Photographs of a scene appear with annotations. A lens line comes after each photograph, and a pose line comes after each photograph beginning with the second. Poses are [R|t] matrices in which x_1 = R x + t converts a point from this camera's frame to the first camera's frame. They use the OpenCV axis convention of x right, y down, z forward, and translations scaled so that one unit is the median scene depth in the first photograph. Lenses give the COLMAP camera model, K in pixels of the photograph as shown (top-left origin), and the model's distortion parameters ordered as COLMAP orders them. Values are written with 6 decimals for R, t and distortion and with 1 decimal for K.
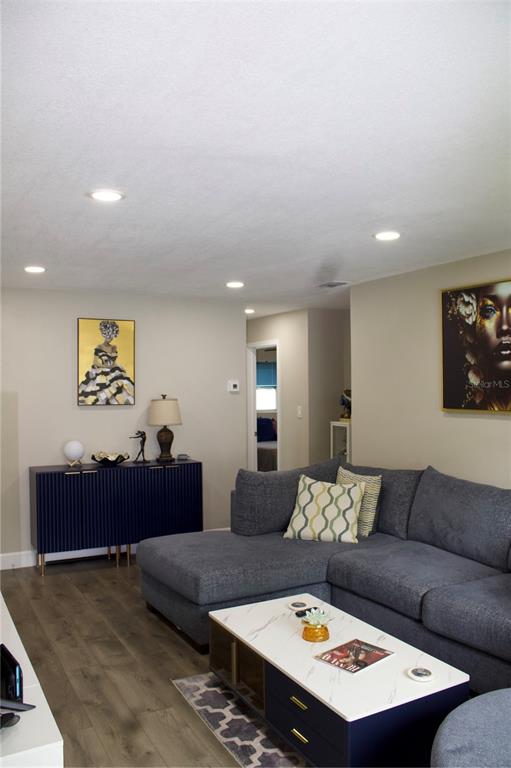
lens RADIAL K [[629.2, 0, 255.5], [0, 629.2, 384.0], [0, 0, 1]] dist [-0.173076, 0.146641]
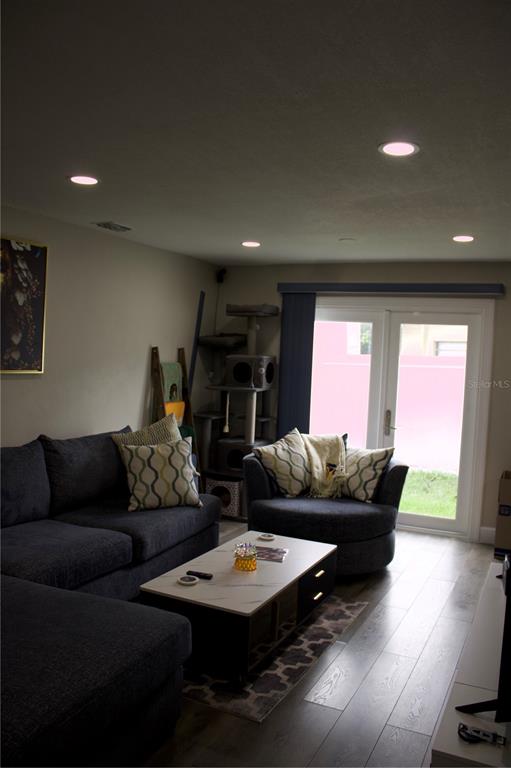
lens RADIAL K [[629.2, 0, 255.5], [0, 629.2, 384.0], [0, 0, 1]] dist [-0.173076, 0.146641]
pose [[-0.577510, -0.054887, 0.814536, -0.867115], [-0.032753, 0.998492, 0.044061, 0.003226], [-0.815726, -0.001233, -0.578437, 1.666753]]
